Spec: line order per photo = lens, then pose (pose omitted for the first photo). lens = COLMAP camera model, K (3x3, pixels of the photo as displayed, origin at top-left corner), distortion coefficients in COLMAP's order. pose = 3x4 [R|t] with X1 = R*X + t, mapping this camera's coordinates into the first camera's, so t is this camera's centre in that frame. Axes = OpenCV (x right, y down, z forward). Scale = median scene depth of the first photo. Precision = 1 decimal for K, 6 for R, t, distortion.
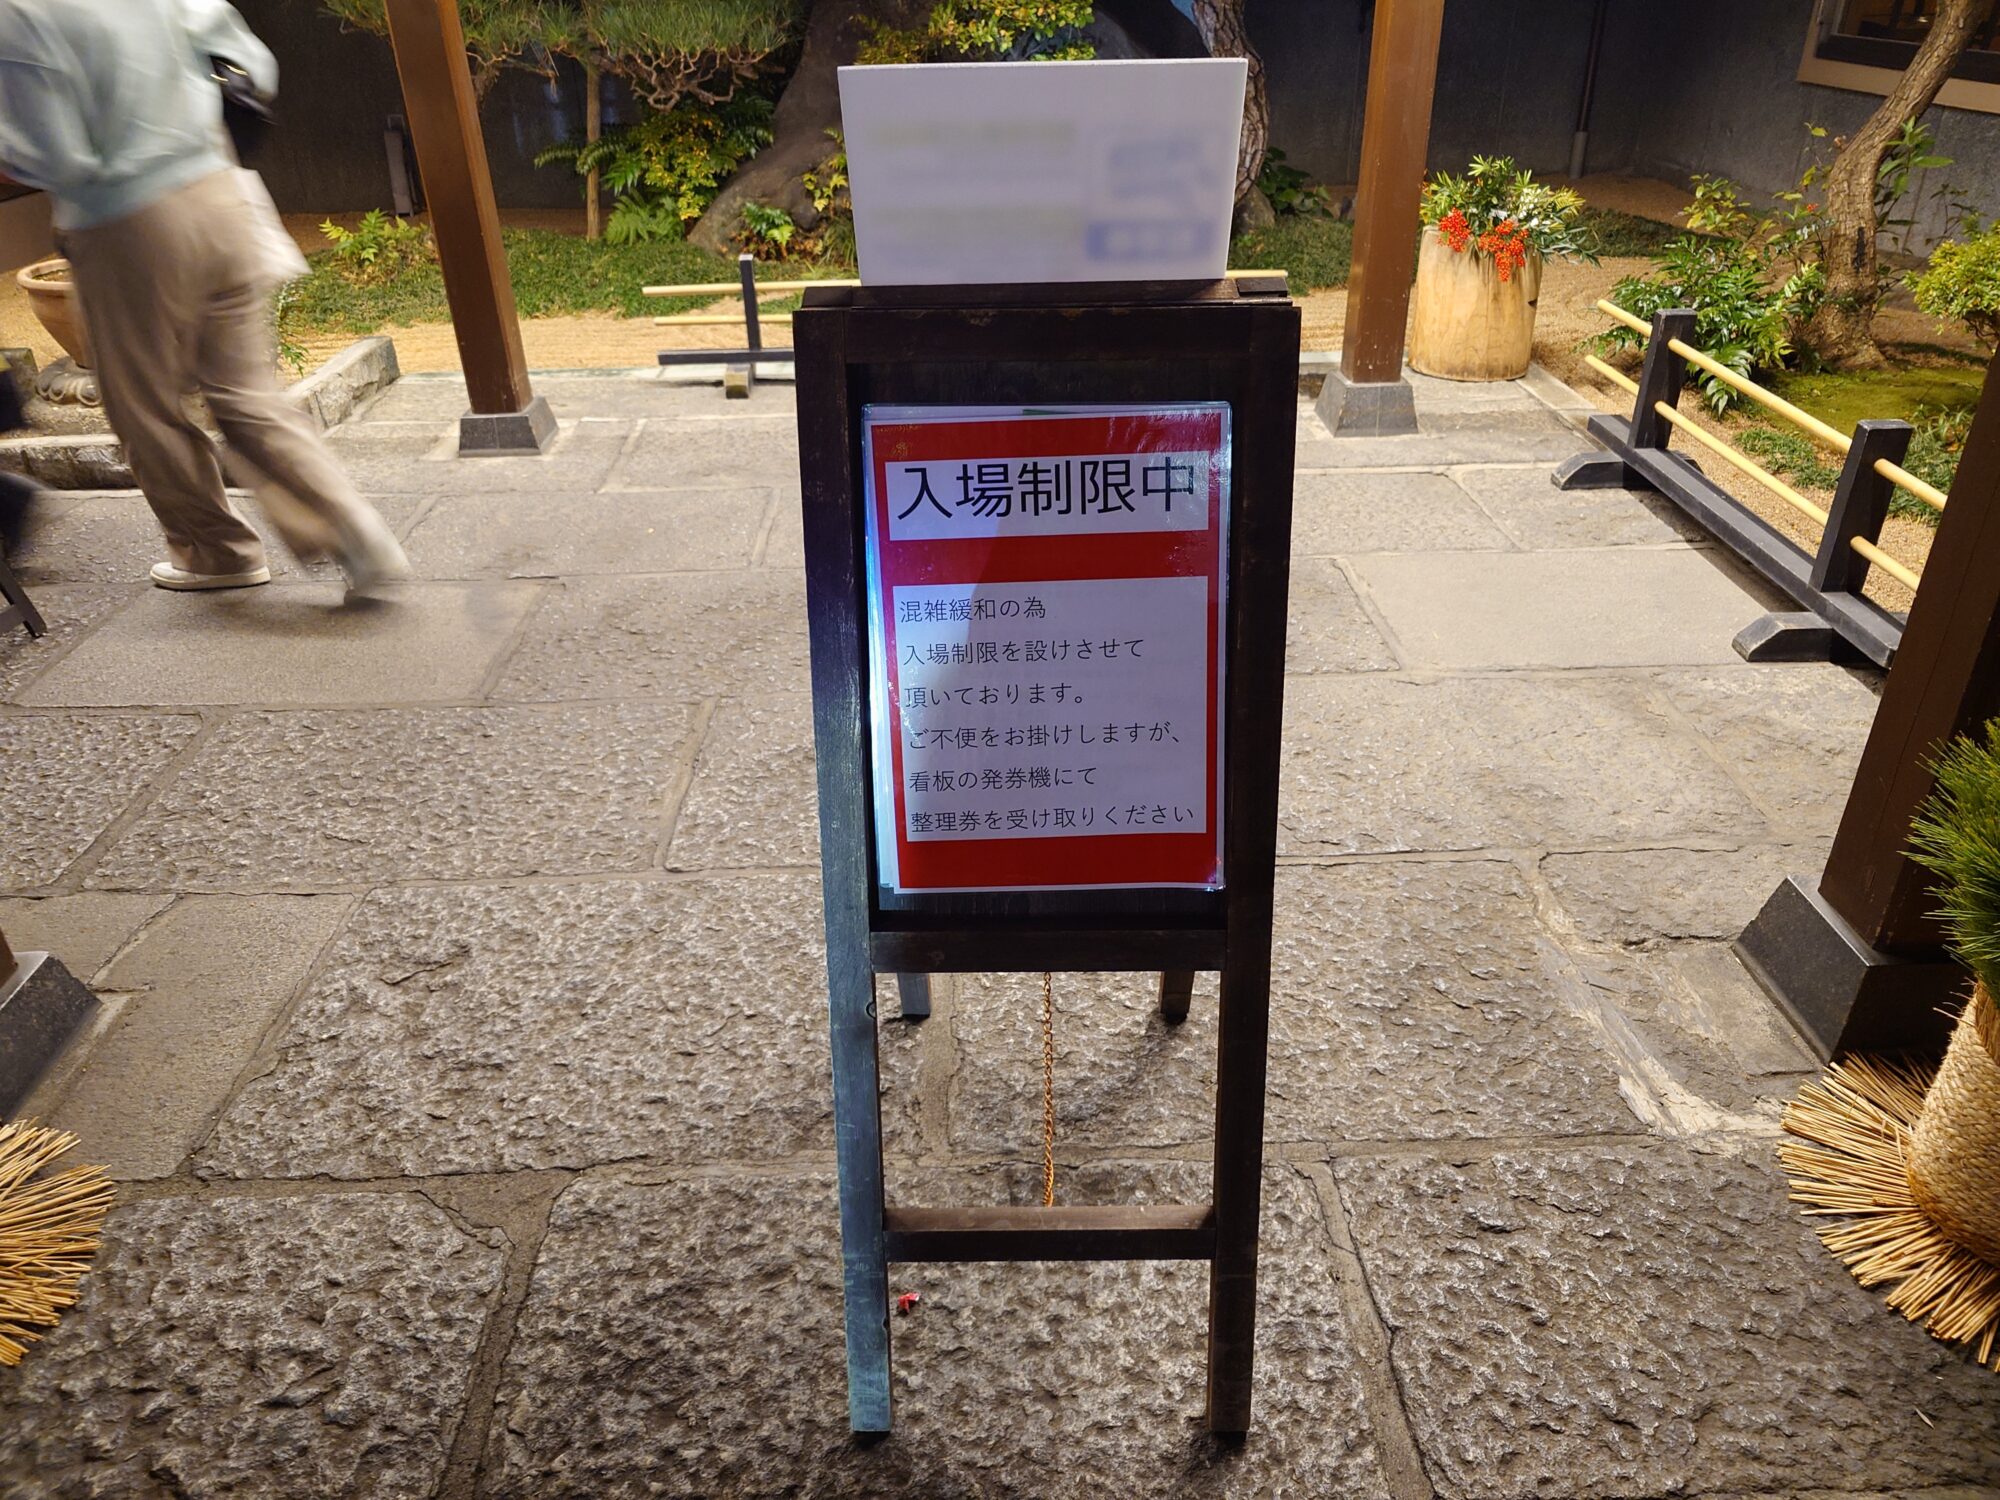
lens RADIAL K [[1401.6, 0, 1002.8], [0, 1401.6, 750.8], [0, 0, 1]] dist [-0.002244, 0.000136]
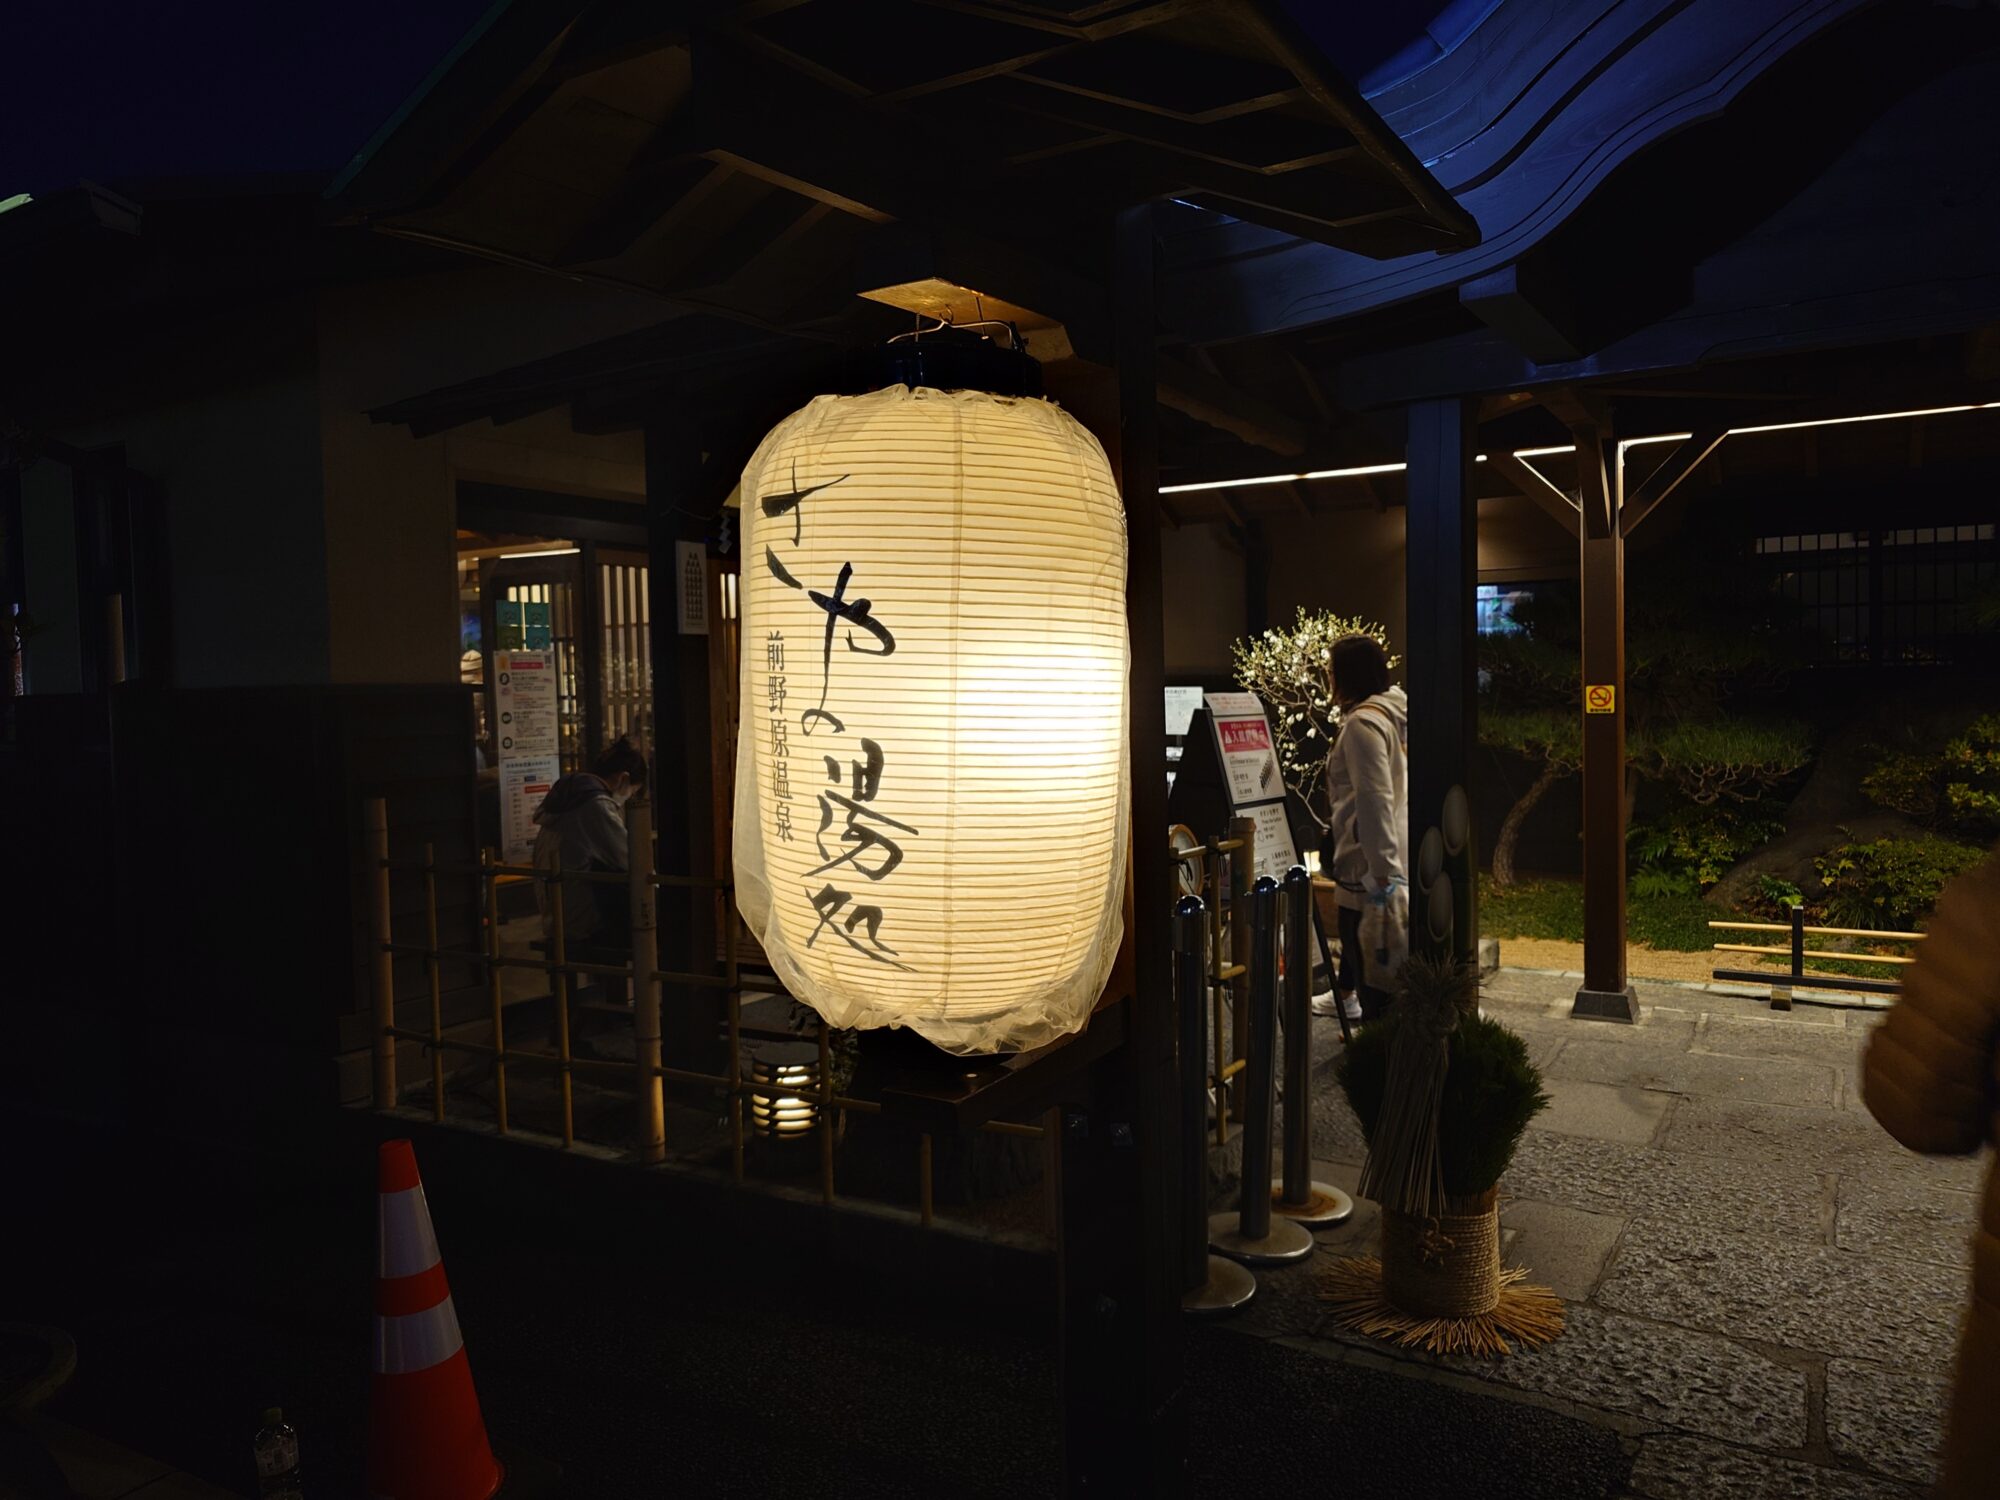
lens RADIAL K [[1401.6, 0, 997.9], [0, 1401.6, 751.9], [0, 0, 1]] dist [-0.002244, 0.000136]
pose [[0.834361, 0.026871, -0.550562, -0.065734], [-0.270601, 0.890139, -0.366643, 0.152996], [0.480225, 0.454896, 0.749969, -0.313212]]
